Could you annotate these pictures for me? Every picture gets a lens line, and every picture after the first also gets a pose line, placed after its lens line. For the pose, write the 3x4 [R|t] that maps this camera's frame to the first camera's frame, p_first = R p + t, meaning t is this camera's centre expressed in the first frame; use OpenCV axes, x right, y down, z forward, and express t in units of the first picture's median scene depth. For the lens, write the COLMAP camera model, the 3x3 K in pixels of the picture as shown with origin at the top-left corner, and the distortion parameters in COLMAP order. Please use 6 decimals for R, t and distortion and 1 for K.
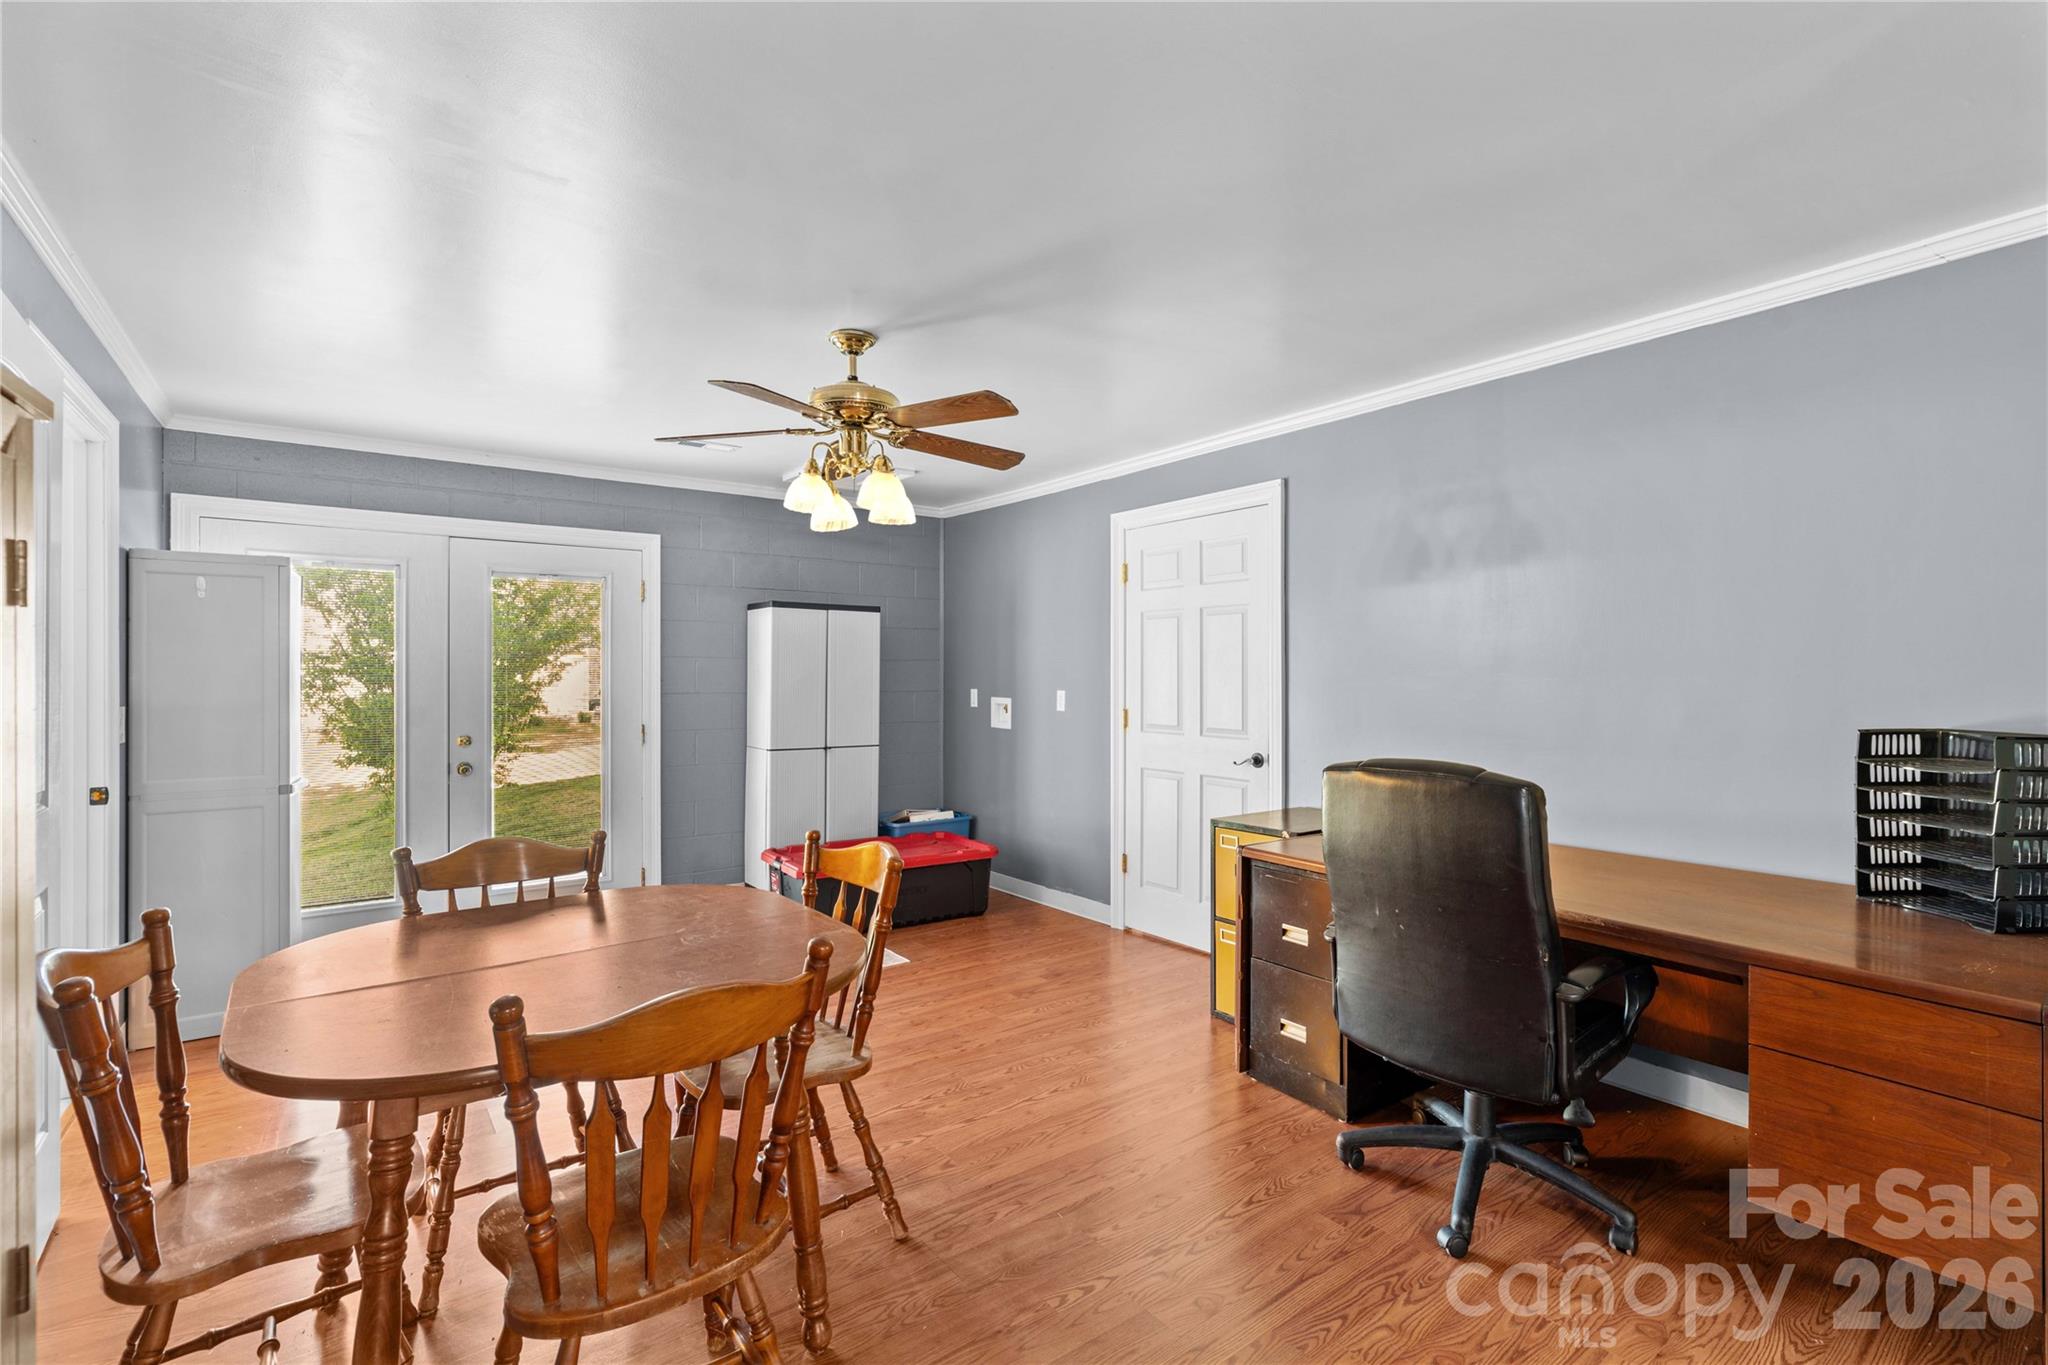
lens RADIAL K [[939.9, 0, 1018.1], [0, 939.9, 674.7], [0, 0, 1]] dist [-0.001263, 0.000376]
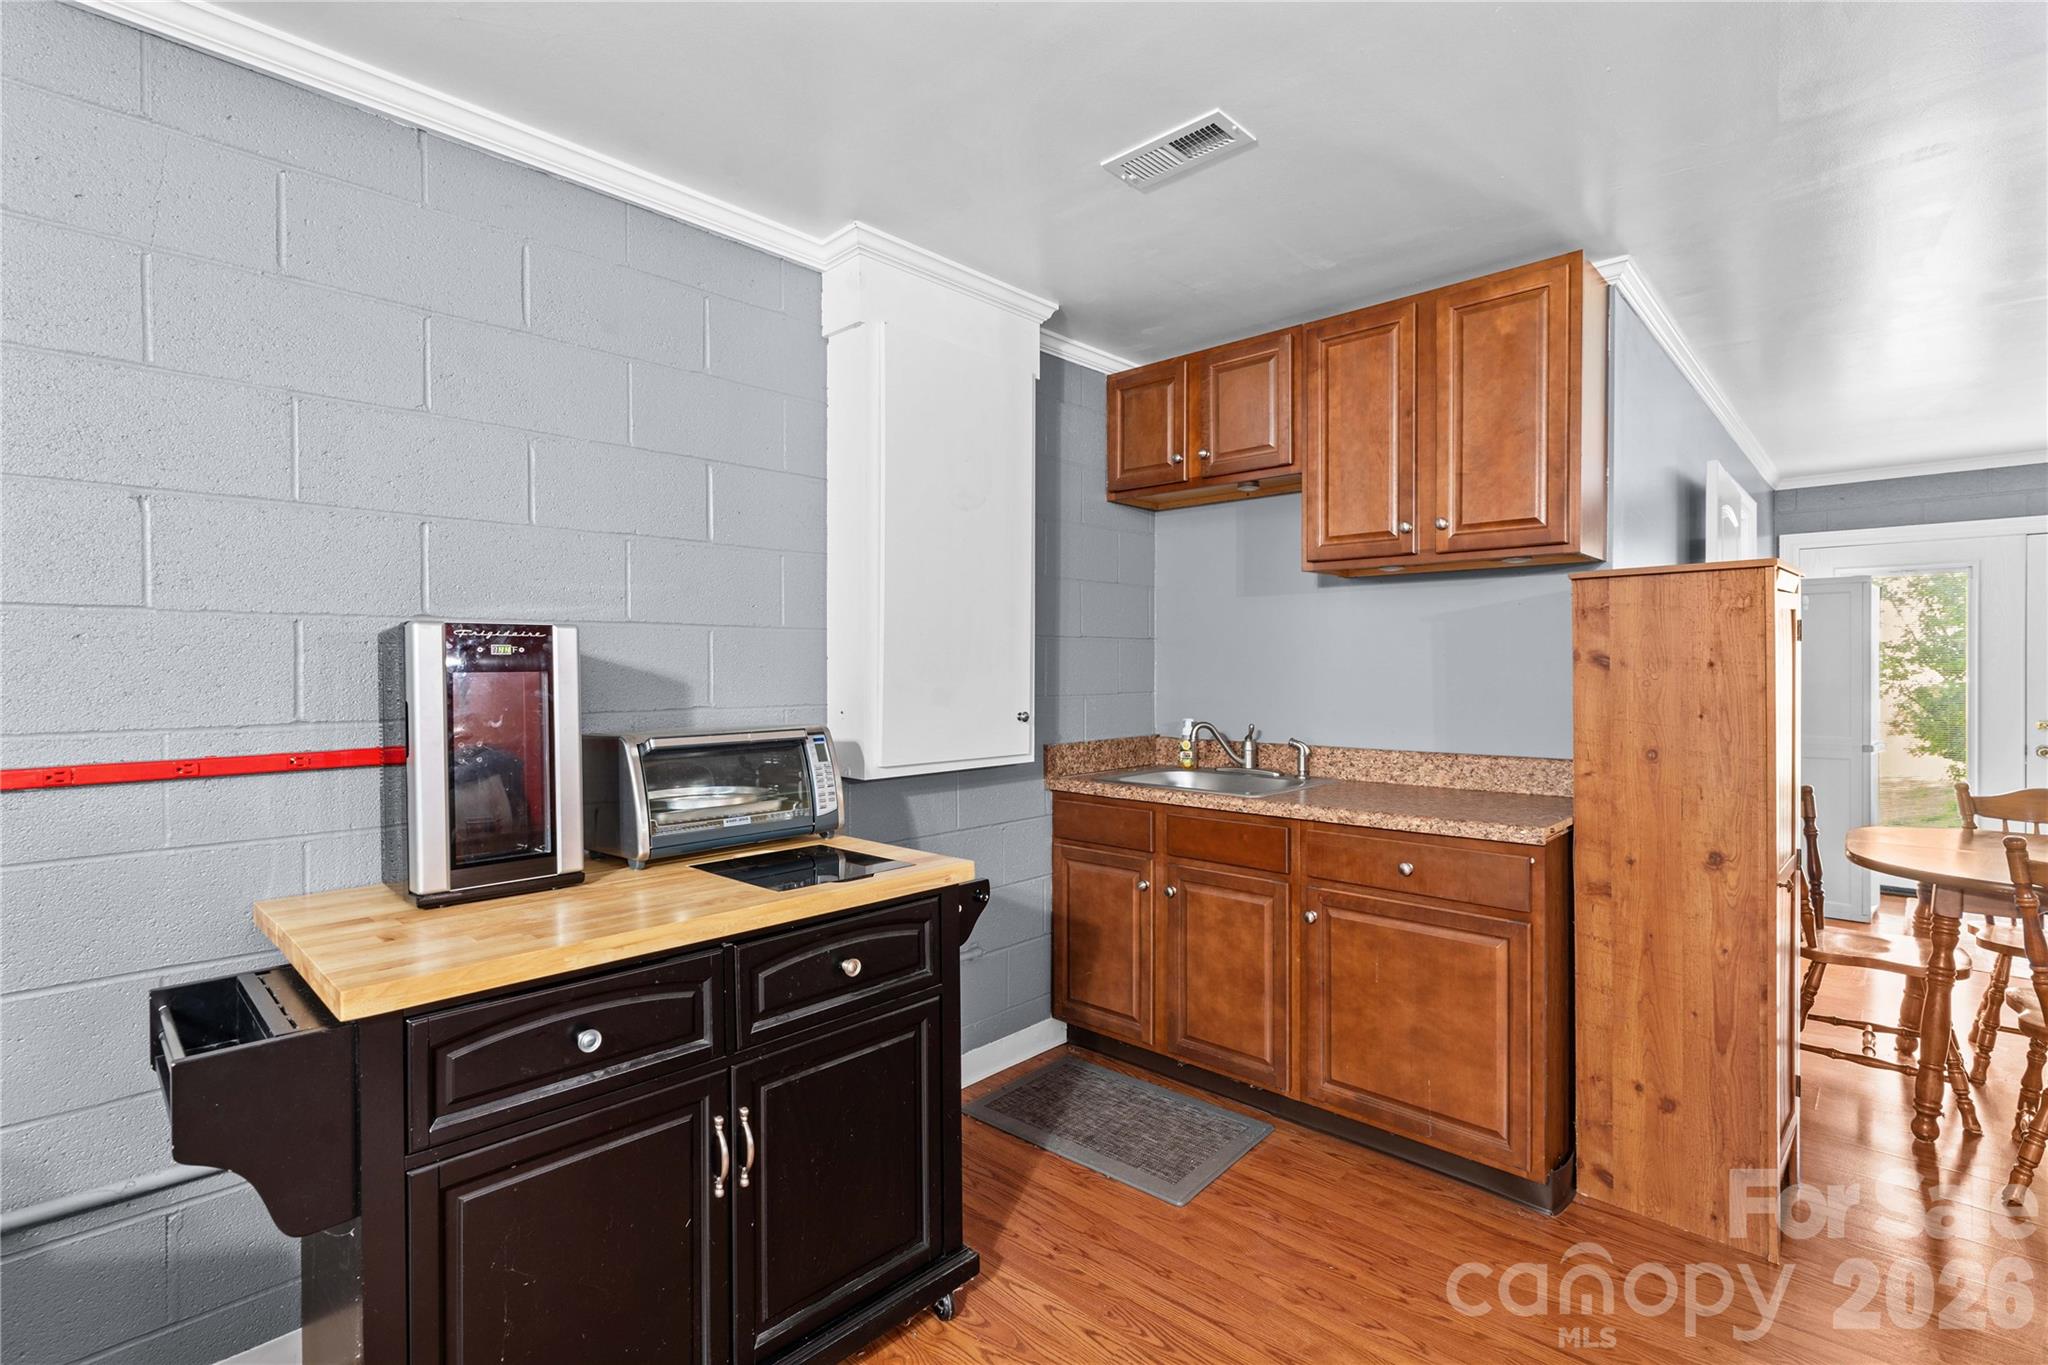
lens RADIAL K [[939.9, 0, 1030.2], [0, 939.9, 676.1], [0, 0, 1]] dist [-0.001263, 0.000376]
pose [[0.190731, 0.005237, -0.981628, 0.093878], [0.006848, 0.999954, 0.006665, 0.000582], [0.981619, -0.007994, 0.190686, -0.130712]]
